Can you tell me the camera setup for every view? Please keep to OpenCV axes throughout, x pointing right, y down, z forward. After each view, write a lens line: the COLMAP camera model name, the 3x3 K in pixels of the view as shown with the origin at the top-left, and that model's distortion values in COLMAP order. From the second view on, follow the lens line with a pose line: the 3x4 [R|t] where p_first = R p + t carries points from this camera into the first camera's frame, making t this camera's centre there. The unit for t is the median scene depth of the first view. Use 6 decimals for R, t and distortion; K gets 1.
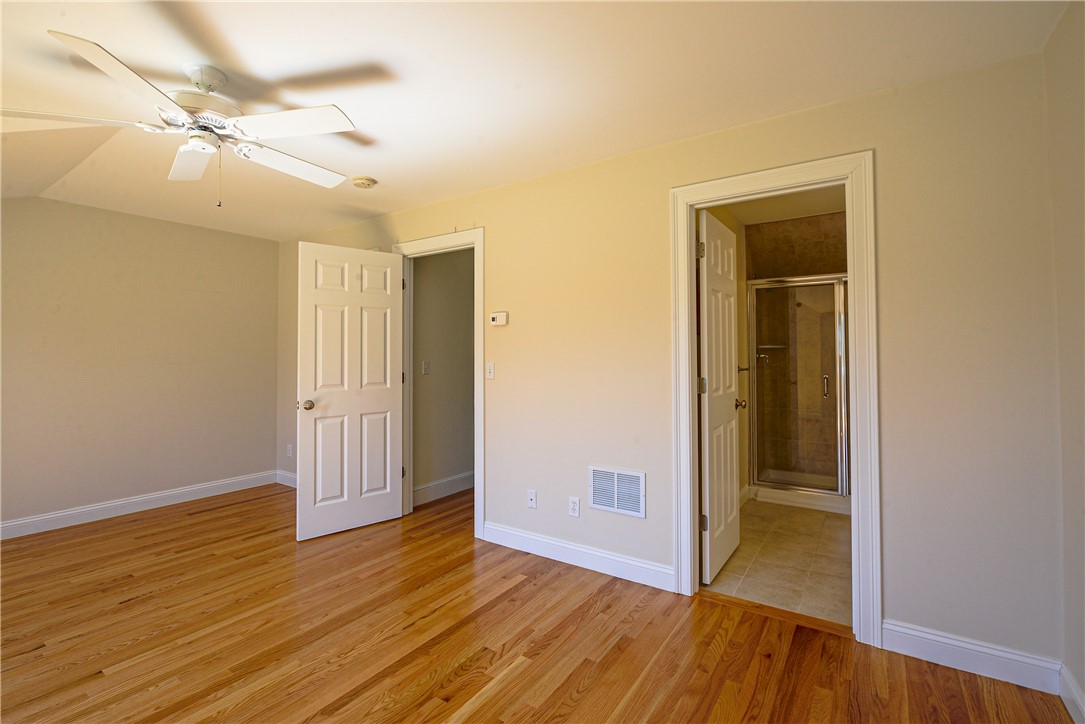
lens RADIAL K [[490.3, 0, 505.6], [0, 490.3, 343.8], [0, 0, 1]] dist [-0.011216, 0.002302]
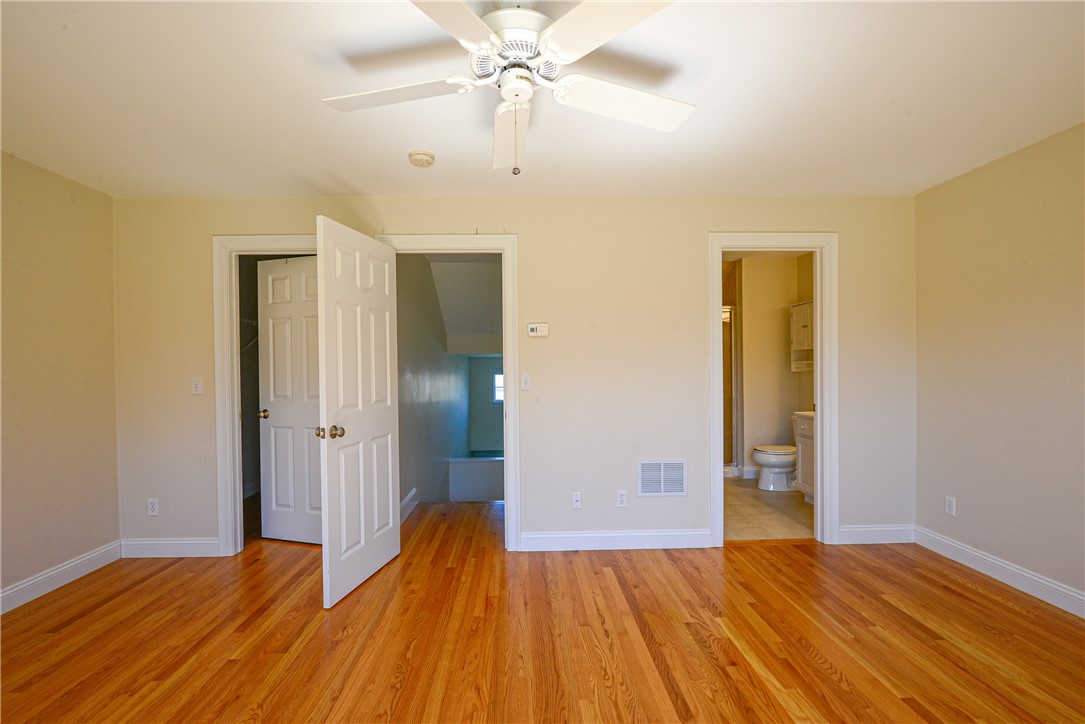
lens RADIAL K [[490.3, 0, 513.1], [0, 490.3, 373.4], [0, 0, 1]] dist [-0.011216, 0.002302]
pose [[0.802213, -0.013811, 0.596878, -0.781188], [-0.005888, 0.999501, 0.031040, 0.009266], [-0.597009, -0.028415, 0.801731, 0.265228]]
